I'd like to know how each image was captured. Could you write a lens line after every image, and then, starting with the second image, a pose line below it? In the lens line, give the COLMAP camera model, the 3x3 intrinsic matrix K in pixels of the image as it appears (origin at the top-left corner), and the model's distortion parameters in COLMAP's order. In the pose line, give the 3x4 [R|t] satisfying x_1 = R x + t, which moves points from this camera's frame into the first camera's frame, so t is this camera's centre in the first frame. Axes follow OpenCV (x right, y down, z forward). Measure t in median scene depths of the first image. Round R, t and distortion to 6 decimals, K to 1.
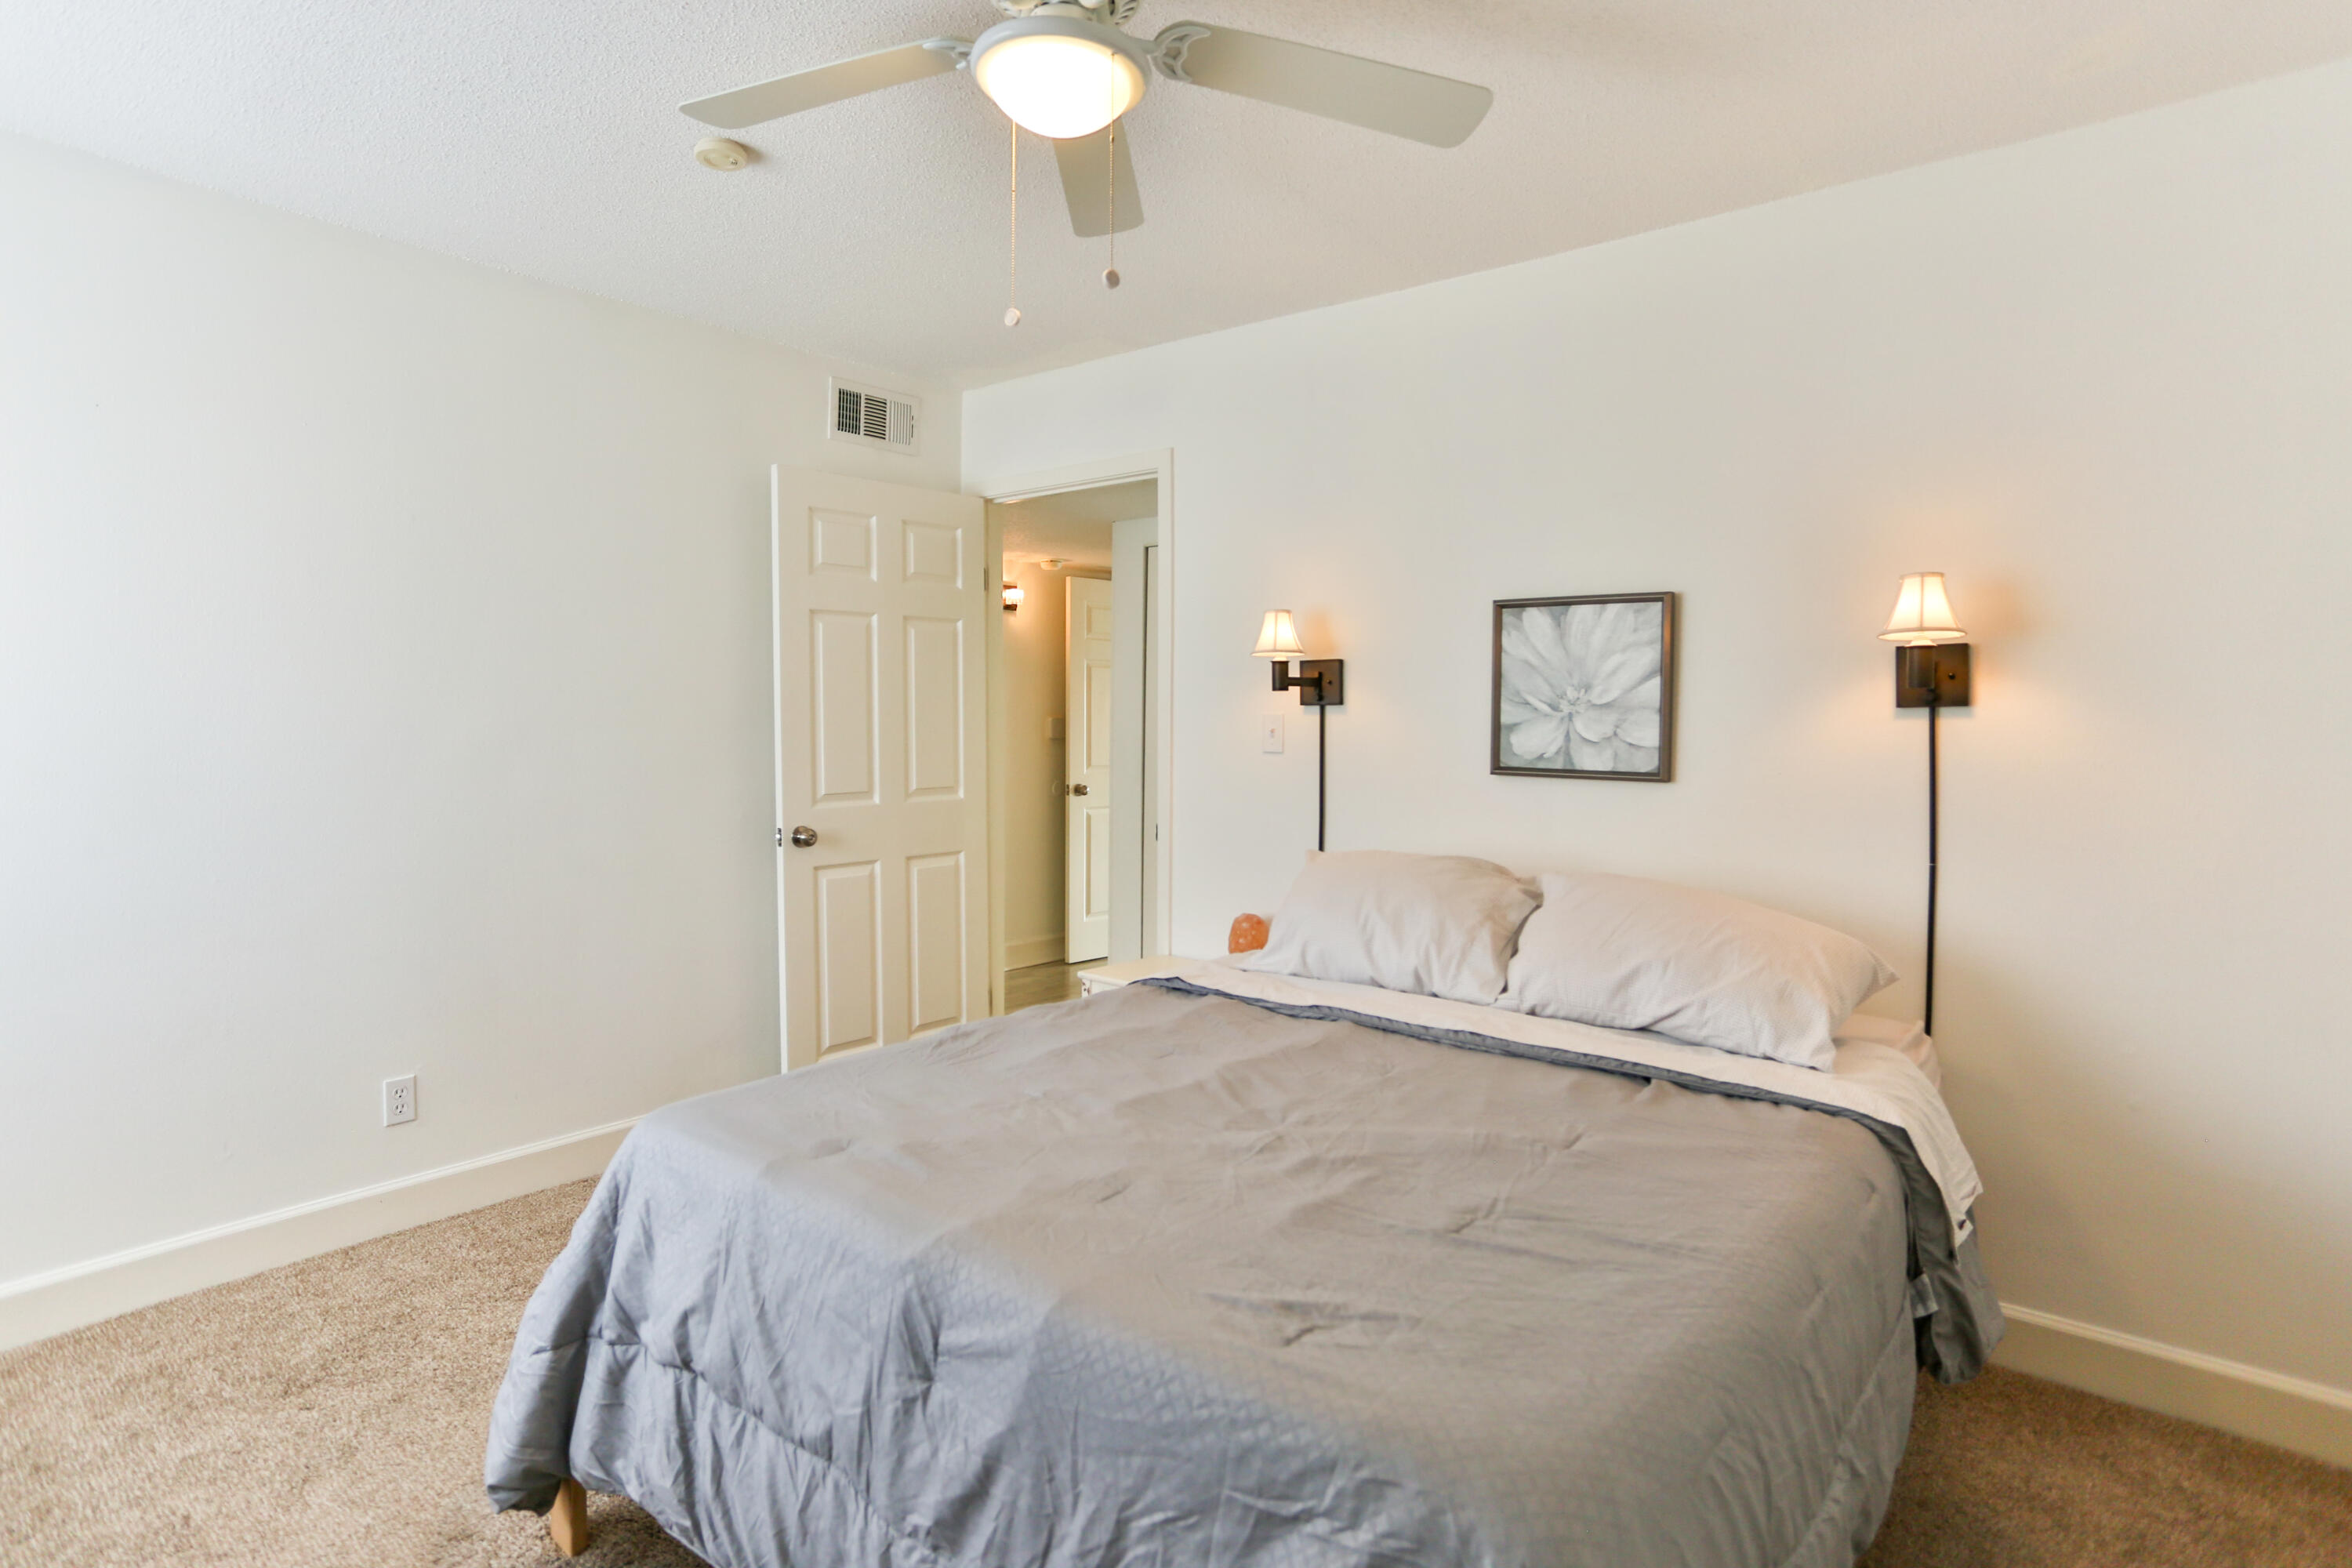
lens RADIAL K [[1220.3, 0, 1156.8], [0, 1220.3, 788.5], [0, 0, 1]] dist [-0.045351, 0.027710]
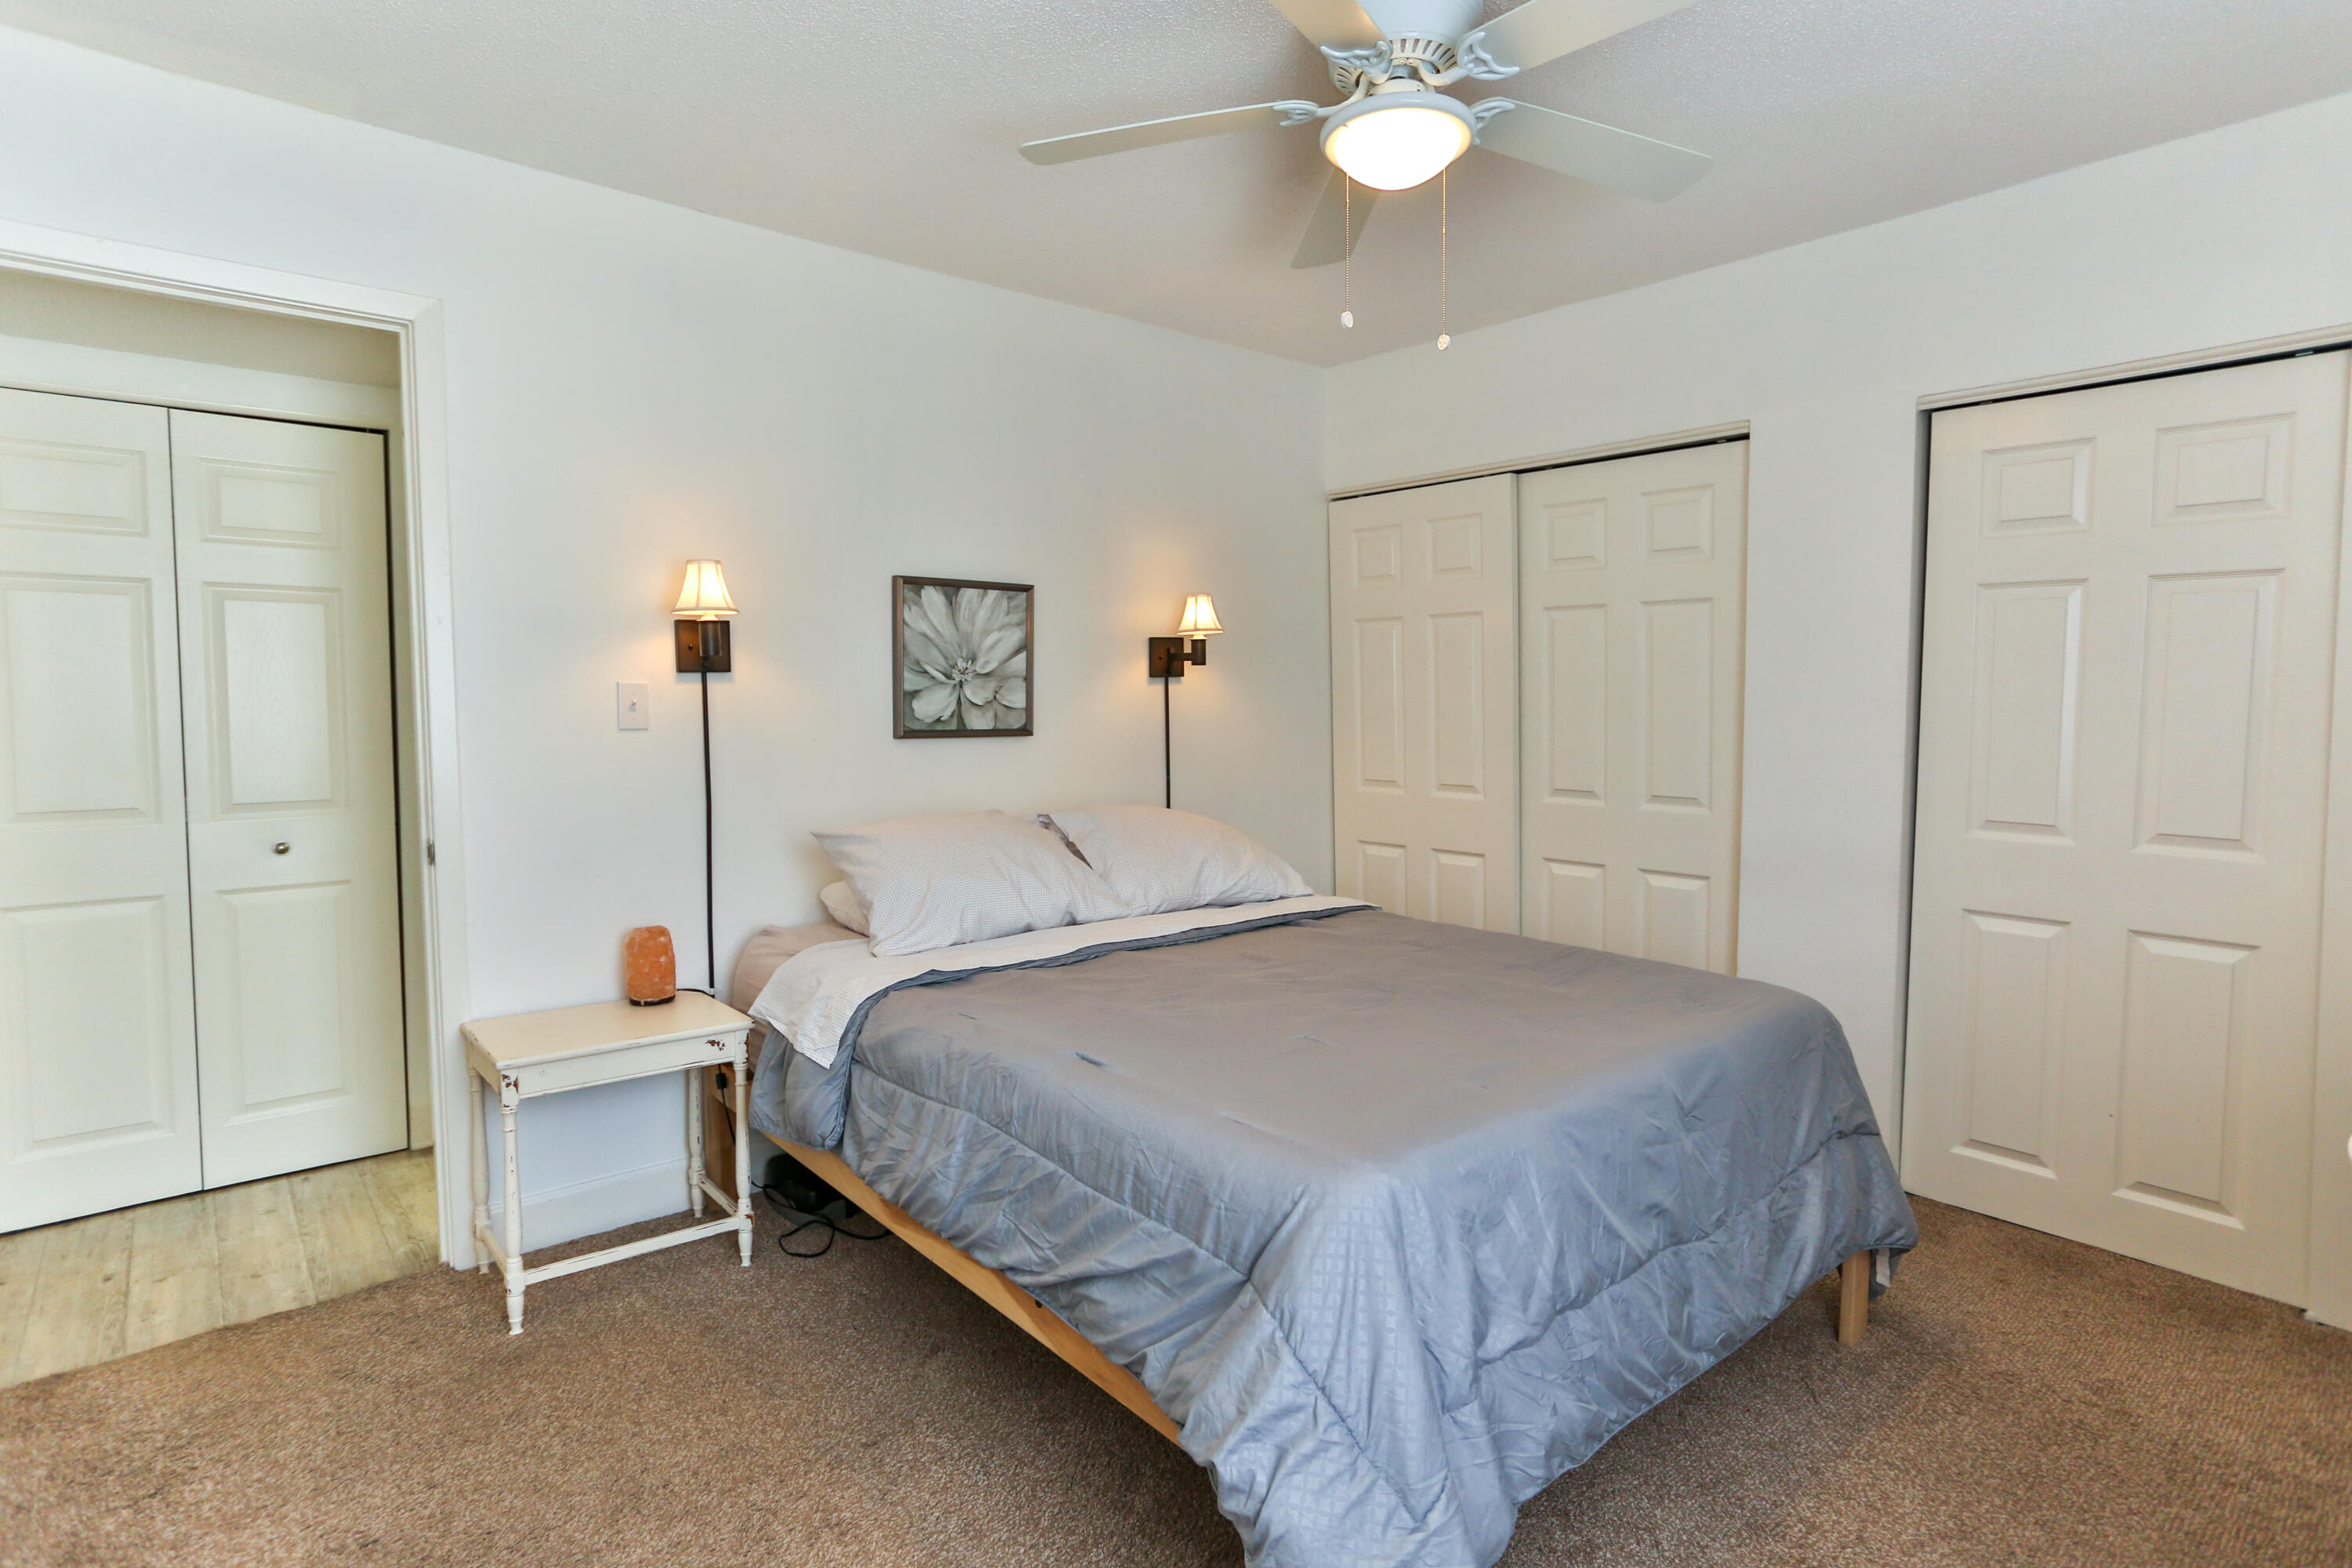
lens RADIAL K [[1220.3, 0, 1159.0], [0, 1220.3, 778.2], [0, 0, 1]] dist [-0.045351, 0.027710]
pose [[0.179900, -0.079902, 0.980434, -0.773767], [0.055950, 0.995913, 0.070897, -0.041563], [-0.982092, 0.042101, 0.183635, 0.604164]]
